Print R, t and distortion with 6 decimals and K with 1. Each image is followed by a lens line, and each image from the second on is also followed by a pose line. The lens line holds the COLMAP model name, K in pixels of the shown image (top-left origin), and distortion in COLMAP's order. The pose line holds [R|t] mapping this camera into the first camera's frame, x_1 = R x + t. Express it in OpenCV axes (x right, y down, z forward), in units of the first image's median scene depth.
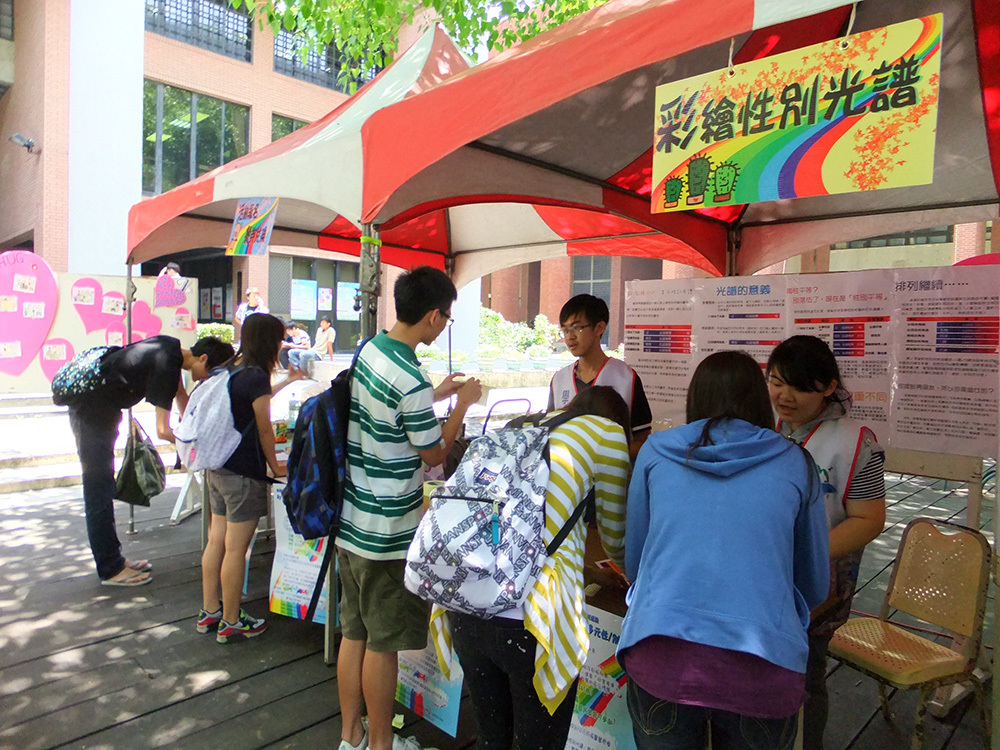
lens RADIAL K [[683.9, 0, 495.1], [0, 683.9, 379.3], [0, 0, 1]] dist [-0.012765, 0.002100]
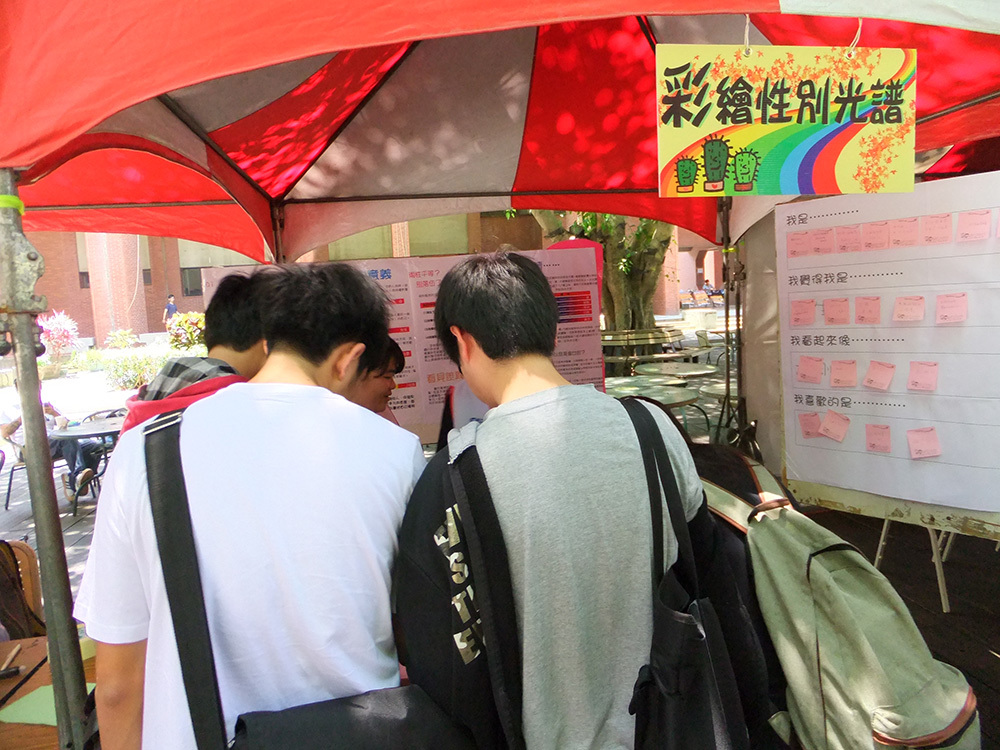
lens RADIAL K [[683.9, 0, 497.4], [0, 683.9, 371.8], [0, 0, 1]] dist [-0.012765, 0.002100]
pose [[0.560533, -0.149533, 0.814520, -0.682559], [0.128231, 0.987372, 0.093021, -0.153303], [-0.818144, 0.052305, 0.572629, 0.789396]]
